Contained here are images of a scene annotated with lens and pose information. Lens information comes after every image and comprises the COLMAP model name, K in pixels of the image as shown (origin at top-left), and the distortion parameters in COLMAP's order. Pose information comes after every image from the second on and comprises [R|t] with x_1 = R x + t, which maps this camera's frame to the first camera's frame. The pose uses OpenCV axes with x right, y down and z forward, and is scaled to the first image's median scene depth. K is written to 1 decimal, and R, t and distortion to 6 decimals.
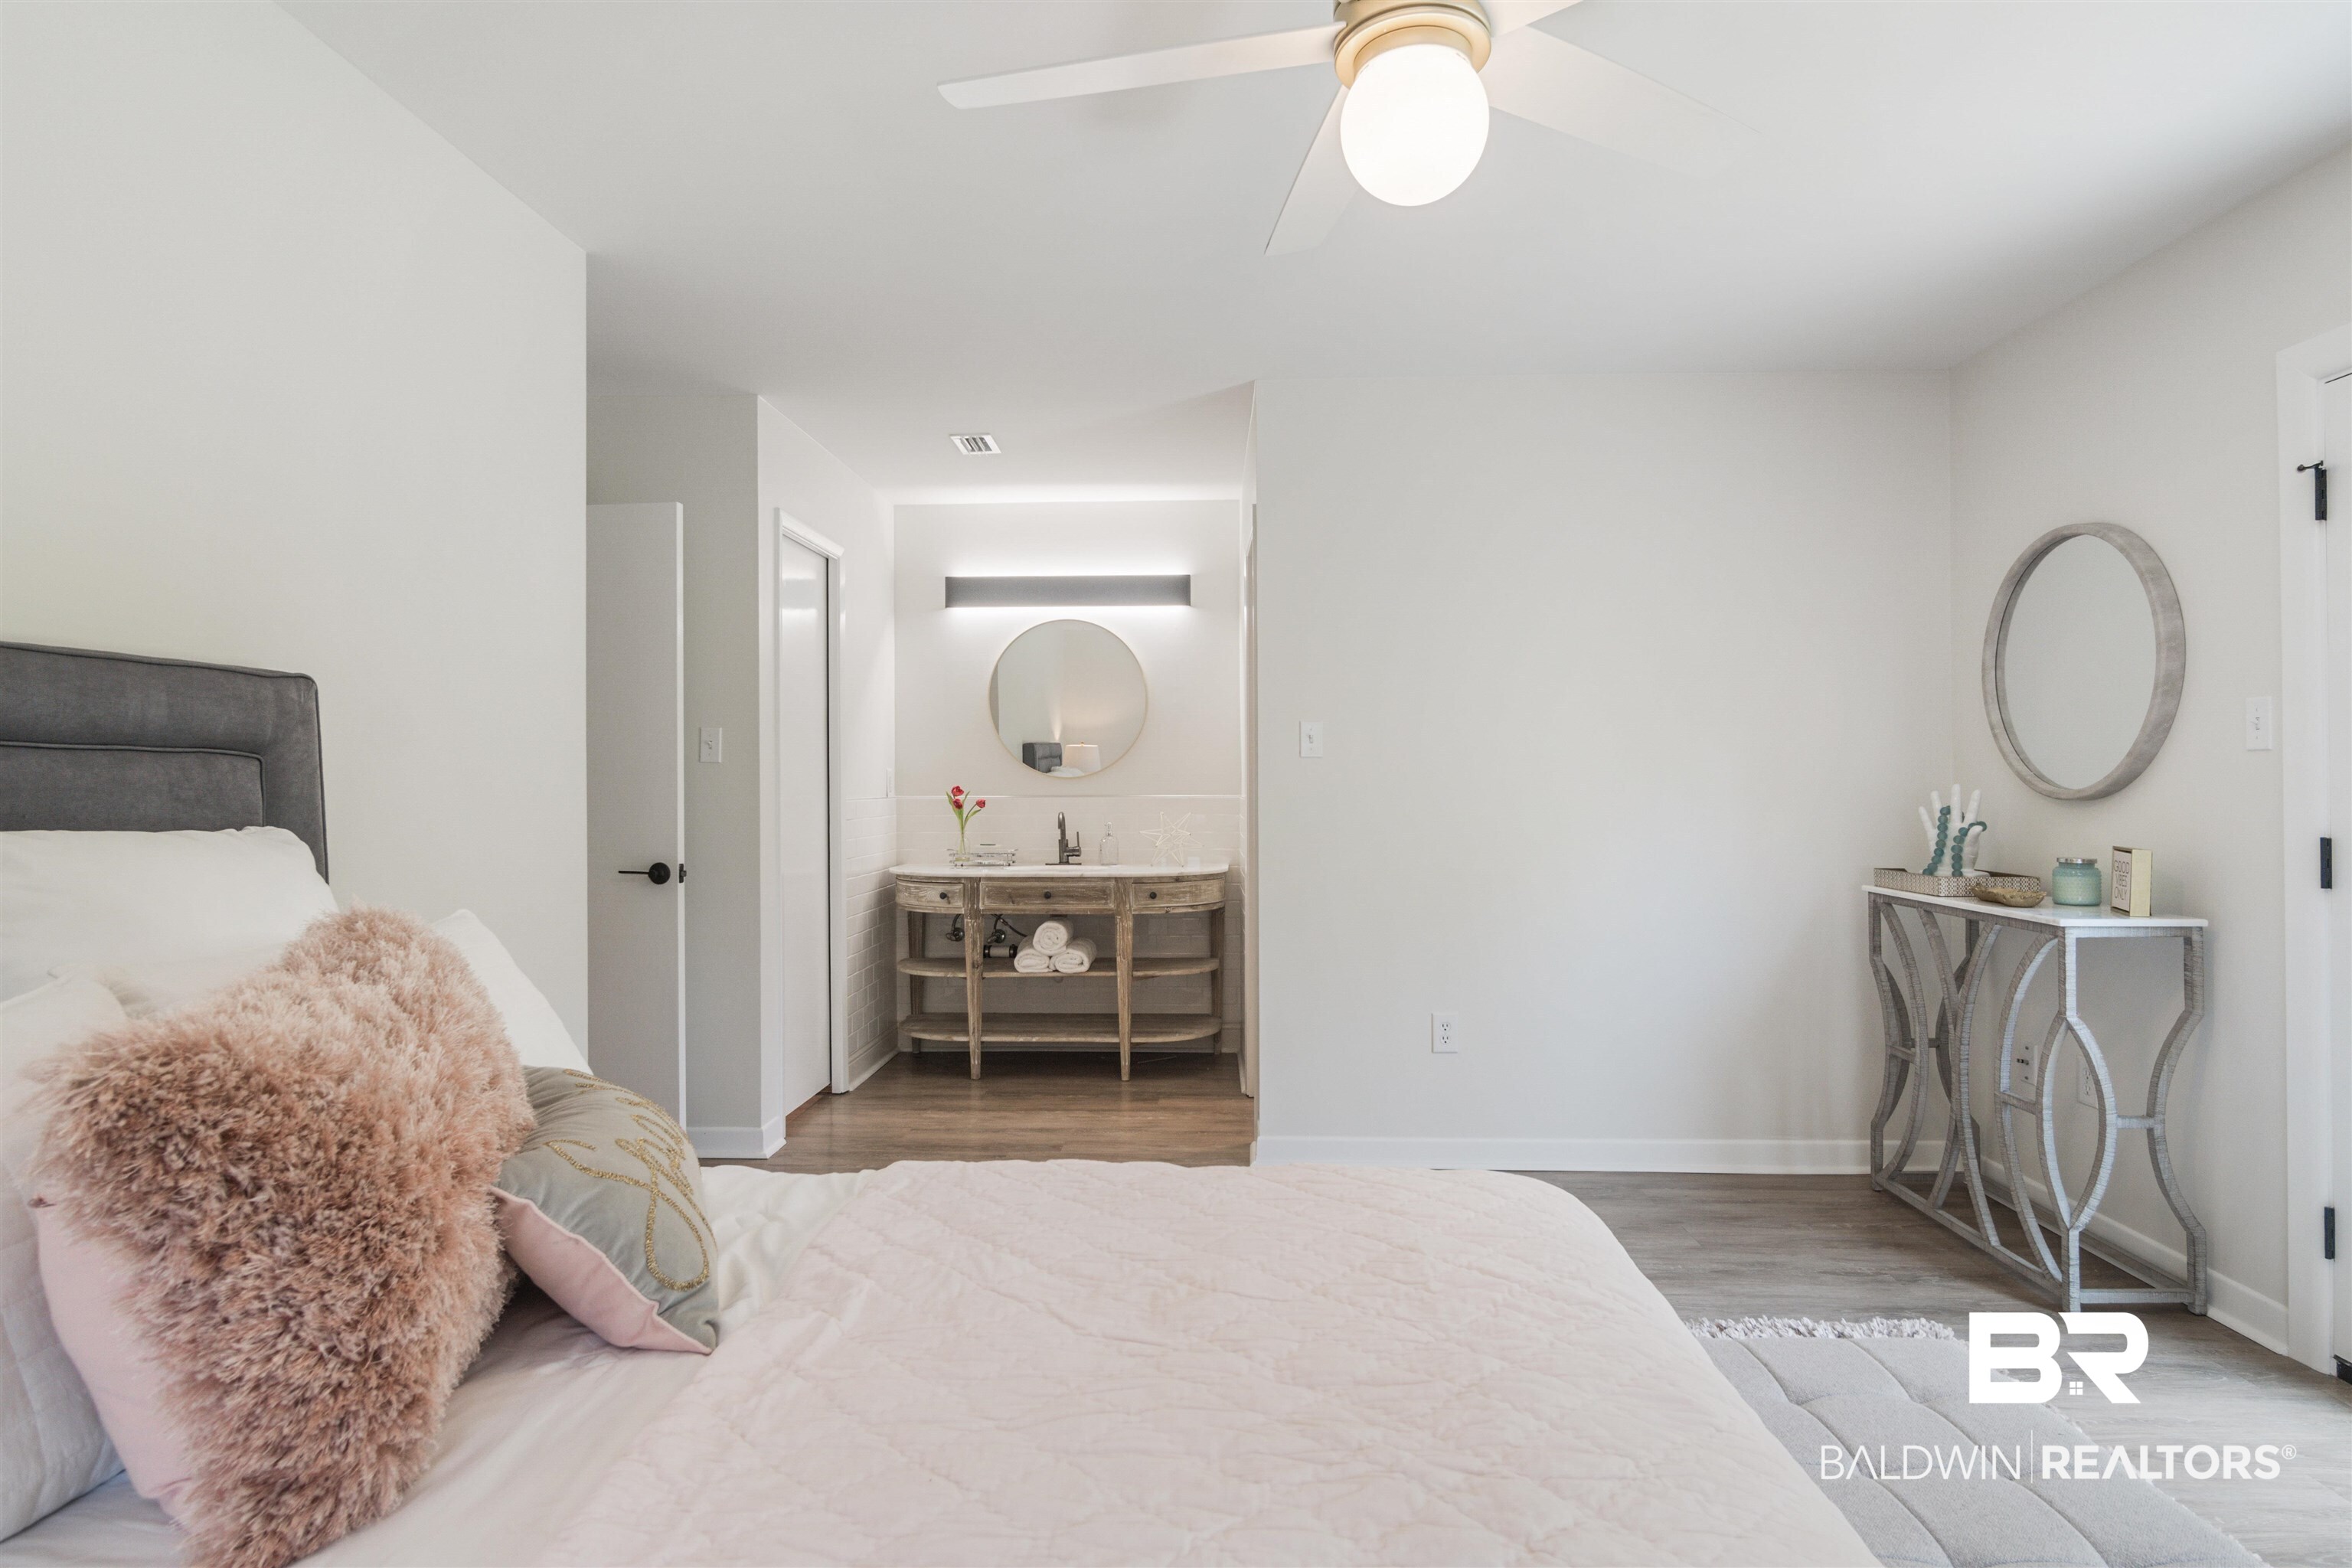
lens RADIAL K [[1267.8, 0, 1175.4], [0, 1267.8, 781.0], [0, 0, 1]] dist [-0.020346, -0.001620]
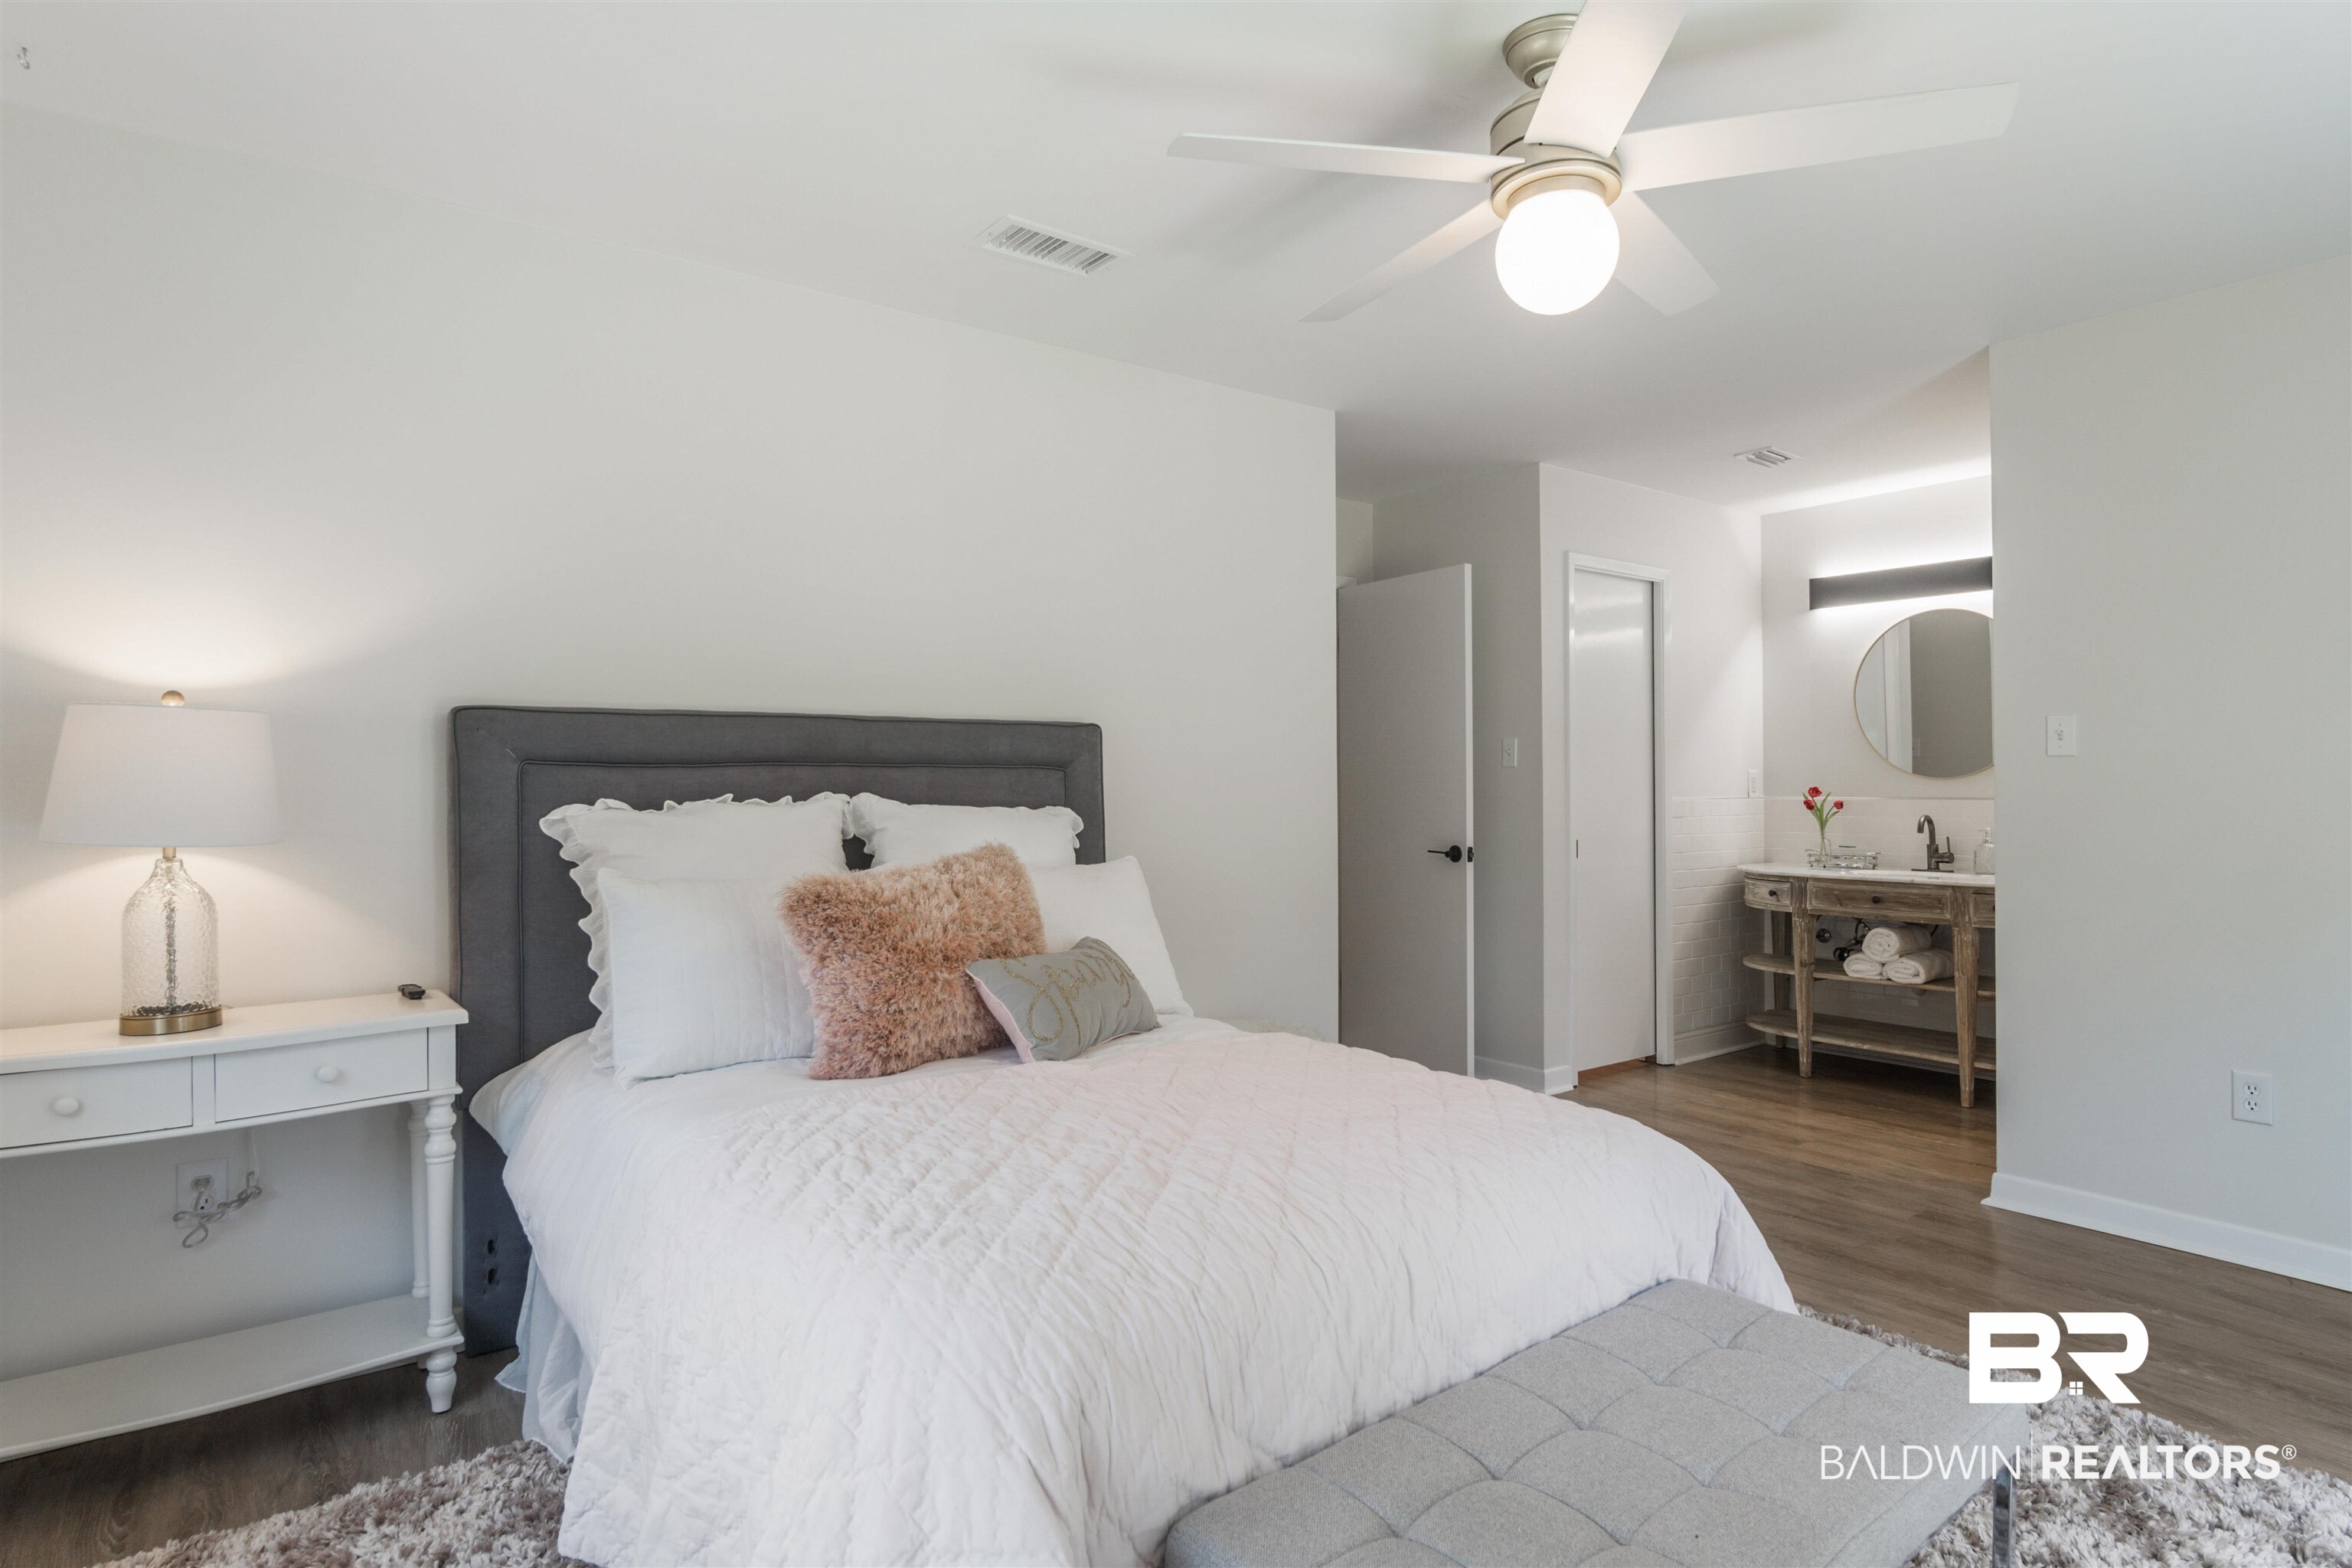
lens RADIAL K [[1267.8, 0, 1178.5], [0, 1267.8, 786.4], [0, 0, 1]] dist [-0.020346, -0.001620]
pose [[0.617386, 0.002342, -0.786657, 0.325765], [0.000300, 0.999995, 0.003212, 0.000085], [0.786660, -0.002219, 0.617382, -0.014021]]
